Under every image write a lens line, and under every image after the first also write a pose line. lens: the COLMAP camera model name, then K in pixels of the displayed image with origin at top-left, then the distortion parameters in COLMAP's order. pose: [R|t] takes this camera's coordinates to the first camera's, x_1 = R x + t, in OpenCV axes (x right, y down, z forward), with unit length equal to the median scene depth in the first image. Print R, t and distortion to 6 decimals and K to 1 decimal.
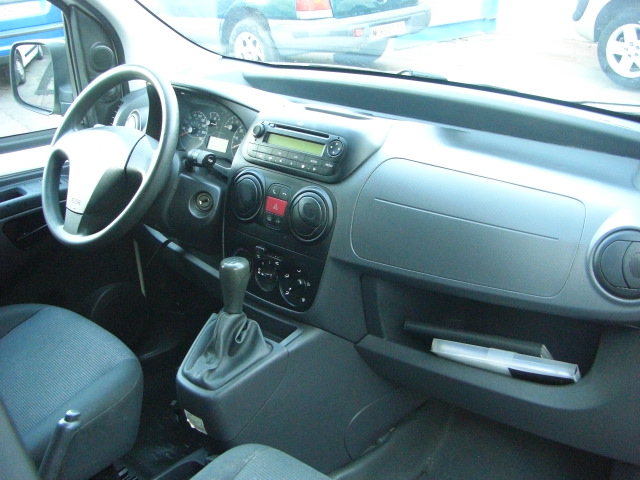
lens RADIAL K [[712.5, 0, 321.9], [0, 712.5, 241.7], [0, 0, 1]] dist [-0.143540, 0.000000]
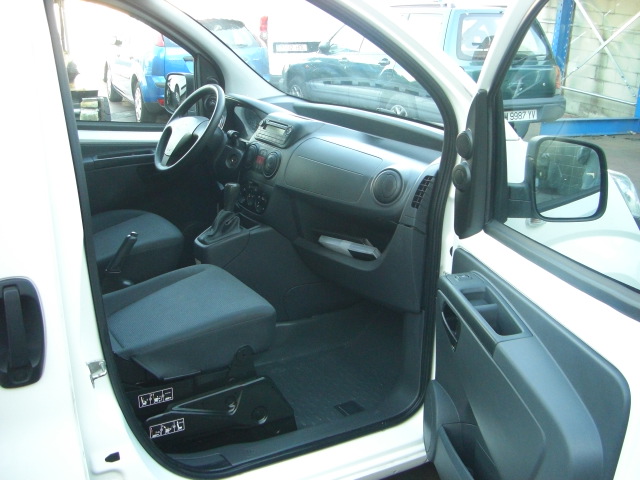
lens RADIAL K [[712.5, 0, 317.9], [0, 712.5, 239.9], [0, 0, 1]] dist [-0.143540, 0.000000]
pose [[0.957410, 0.145319, -0.249497, 0.582831], [-0.172427, 0.980869, -0.090362, 0.302058], [0.231593, 0.129534, 0.964150, -0.763877]]
